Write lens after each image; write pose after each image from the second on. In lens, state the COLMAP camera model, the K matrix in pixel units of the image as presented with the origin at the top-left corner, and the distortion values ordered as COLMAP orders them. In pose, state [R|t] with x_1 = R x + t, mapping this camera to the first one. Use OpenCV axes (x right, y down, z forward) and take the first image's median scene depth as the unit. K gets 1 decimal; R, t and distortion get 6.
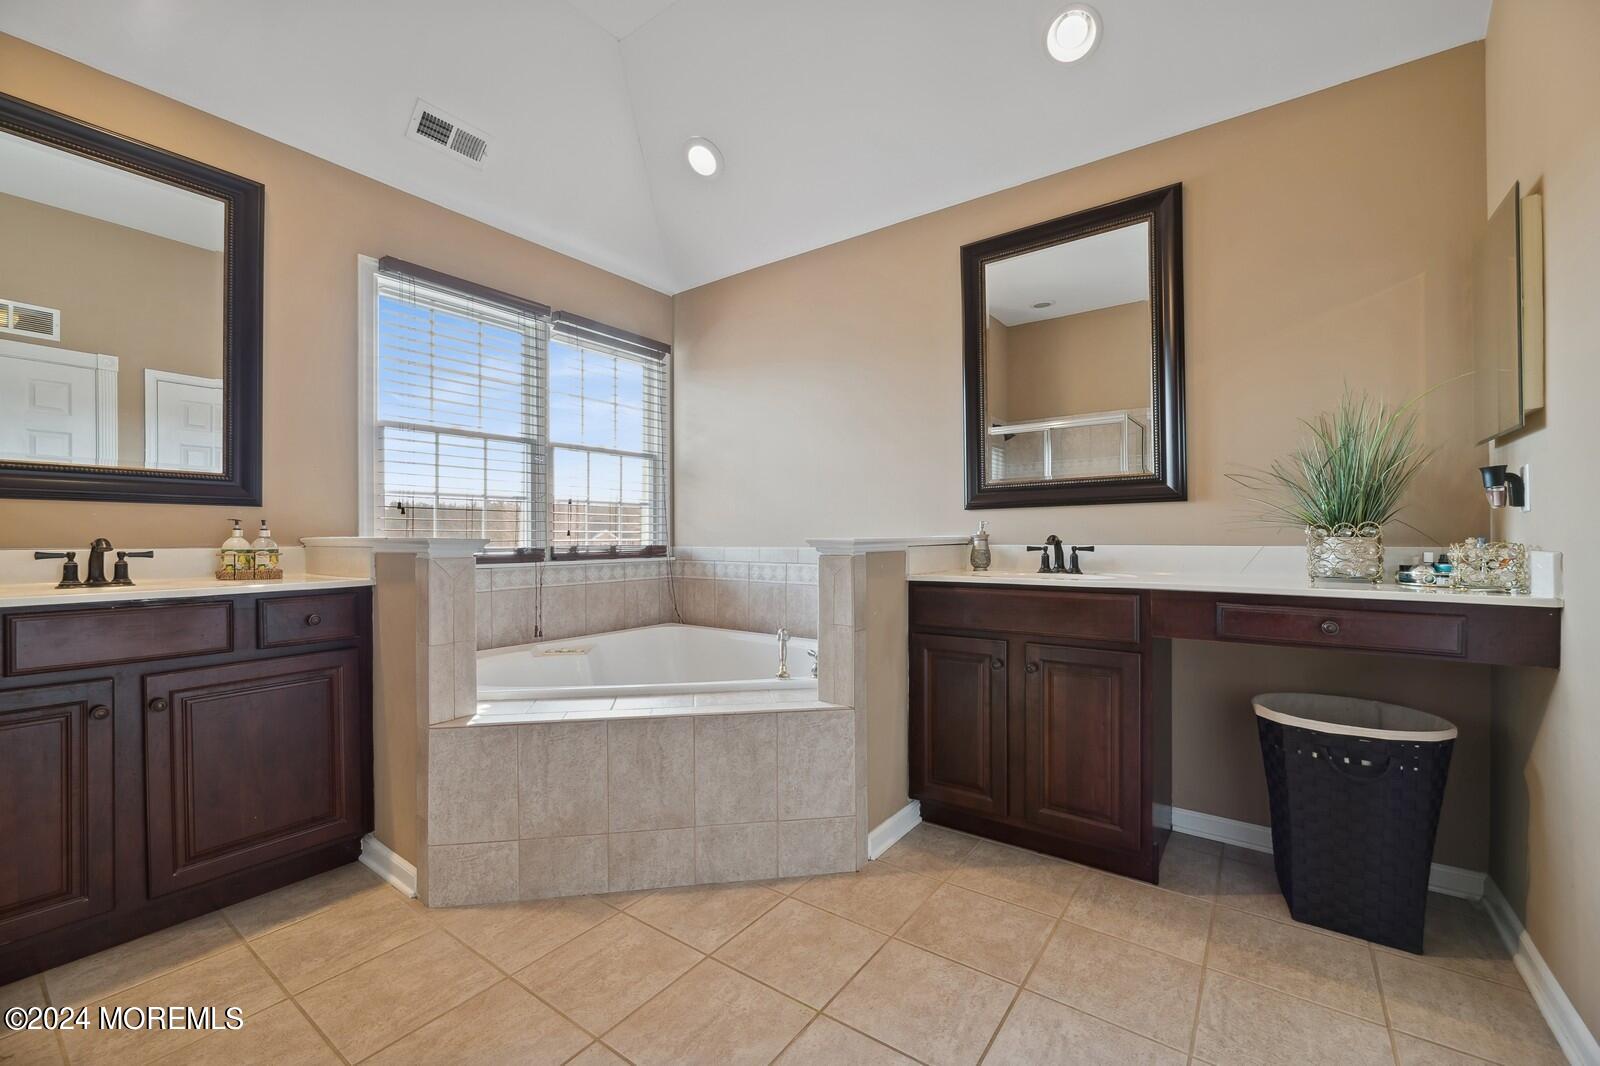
lens RADIAL K [[653.1, 0, 798.0], [0, 653.1, 535.1], [0, 0, 1]] dist [-0.000846, -0.000269]
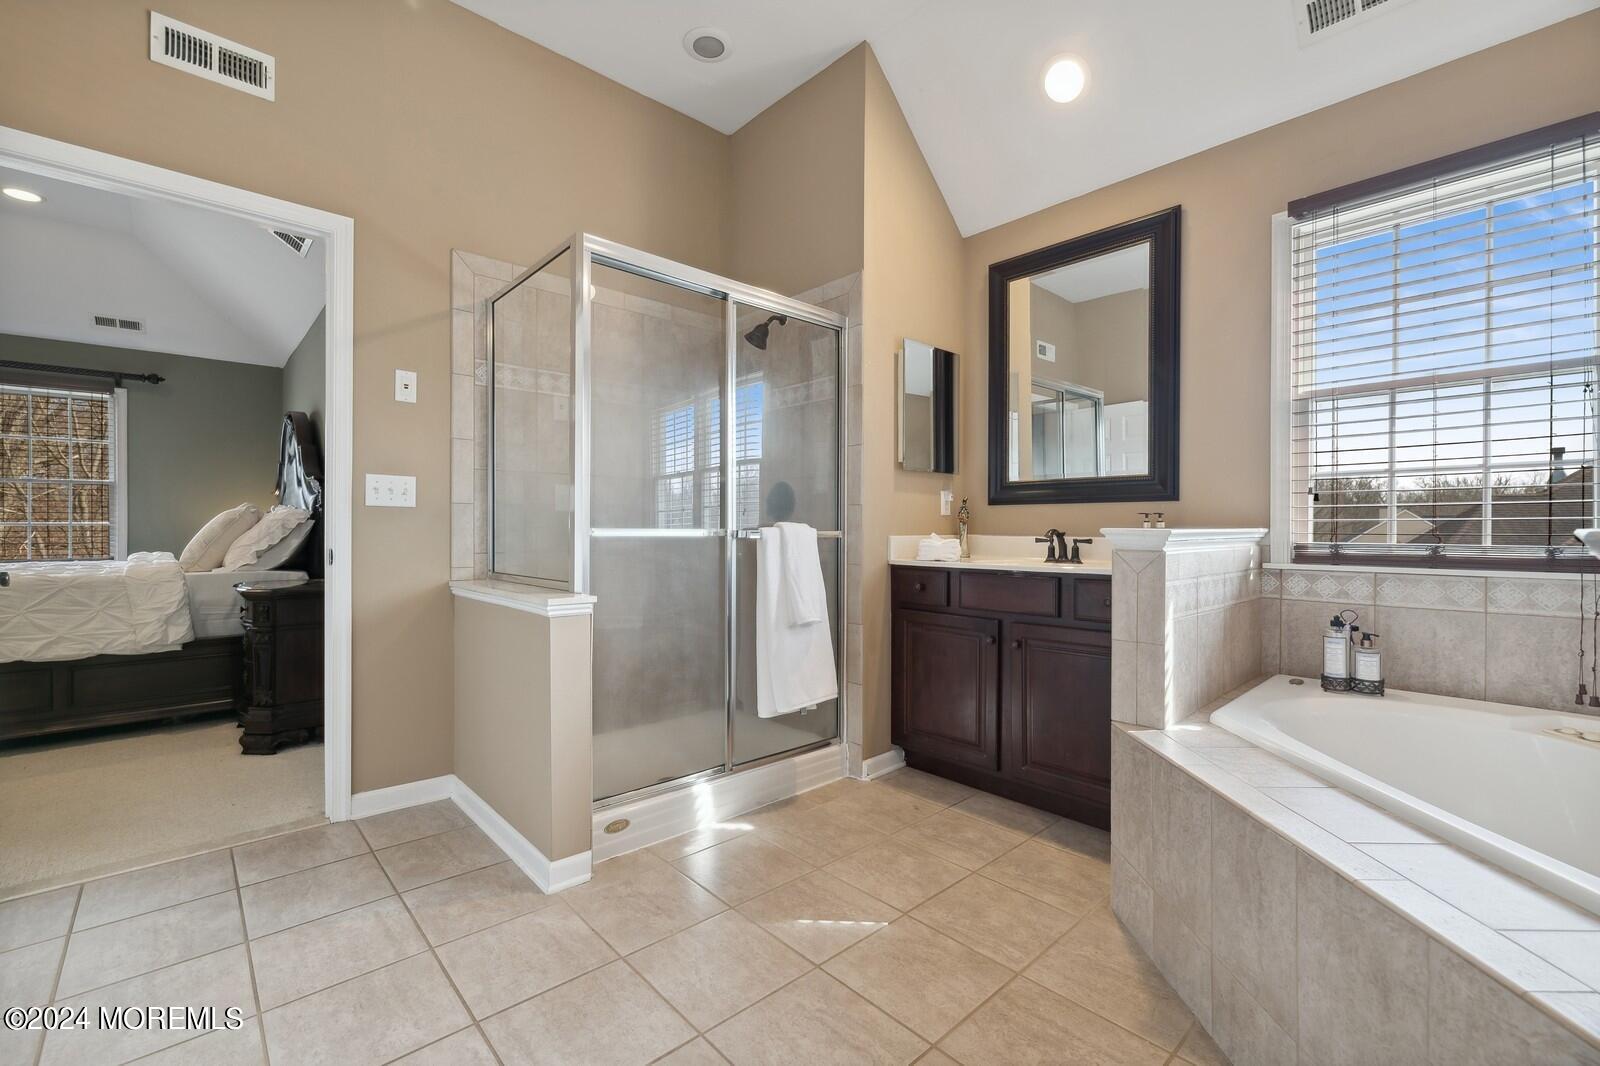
lens RADIAL K [[690.9, 0, 796.8], [0, 690.9, 533.3], [0, 0, 1]] dist [-0.003544, -0.000390]
pose [[-0.205968, 0.005822, -0.978541, 0.535644], [0.000274, 0.999983, 0.005892, 0.004970], [0.978559, 0.000946, -0.205966, 0.741922]]
